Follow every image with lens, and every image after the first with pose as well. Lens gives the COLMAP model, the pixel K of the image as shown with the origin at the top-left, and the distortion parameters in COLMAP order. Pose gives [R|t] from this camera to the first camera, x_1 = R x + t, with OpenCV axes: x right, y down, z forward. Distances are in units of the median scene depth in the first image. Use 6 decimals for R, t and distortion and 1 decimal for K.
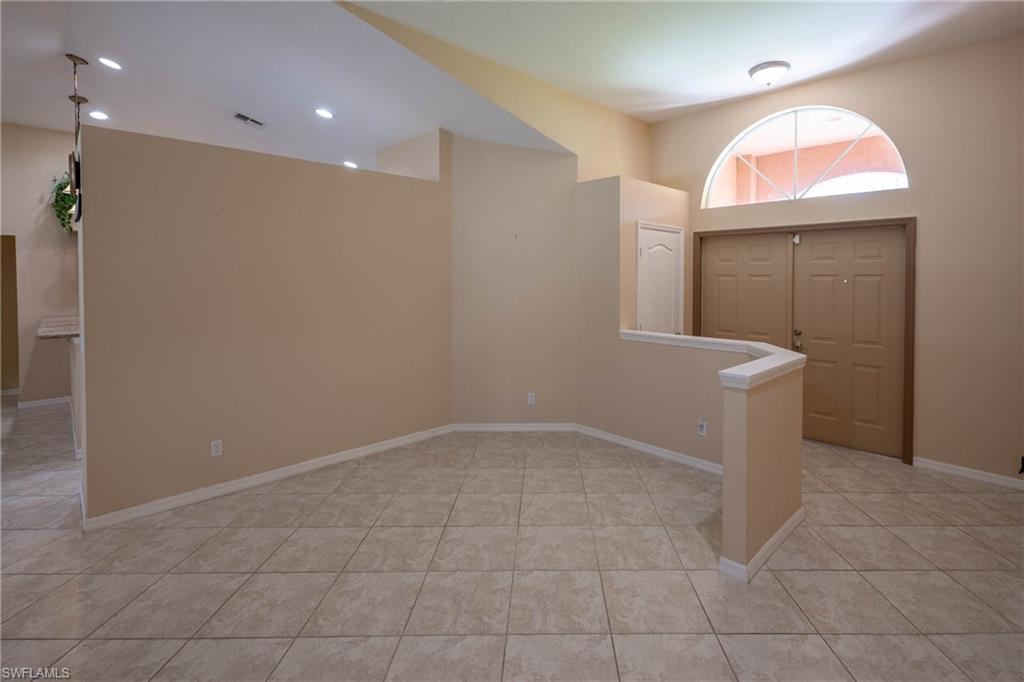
lens RADIAL K [[482.3, 0, 534.0], [0, 482.3, 281.9], [0, 0, 1]] dist [0.021104, -0.001975]
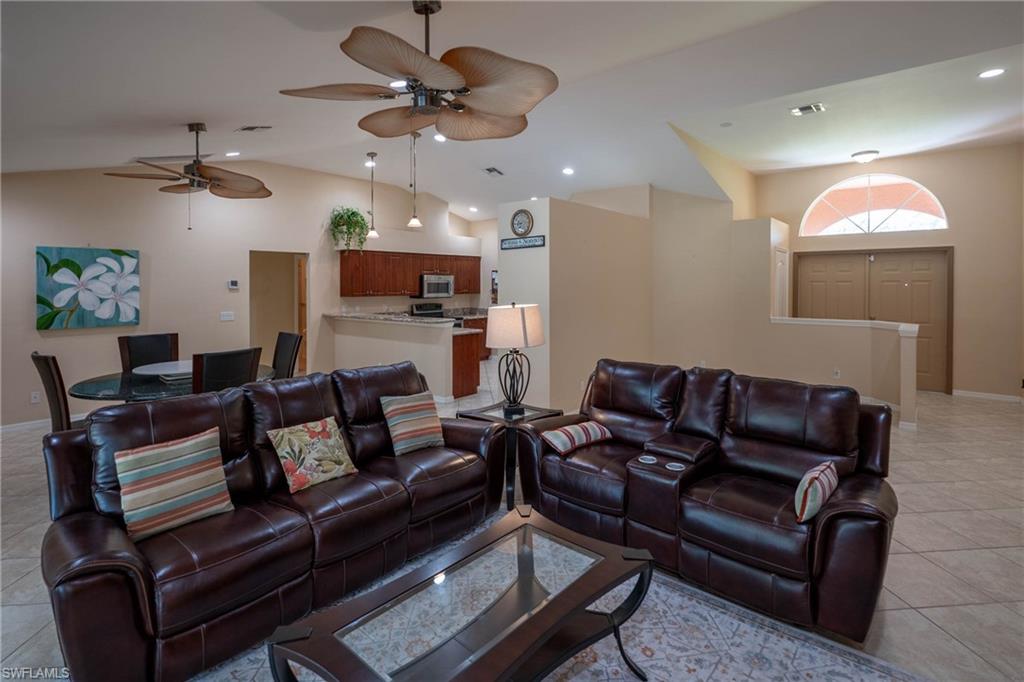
lens RADIAL K [[482.3, 0, 515.6], [0, 482.3, 287.0], [0, 0, 1]] dist [0.021104, -0.001975]
pose [[0.994508, -0.003226, 0.104608, -0.771996], [0.004321, 0.999938, -0.010242, 0.016633], [-0.104568, 0.010638, 0.994461, -0.446461]]
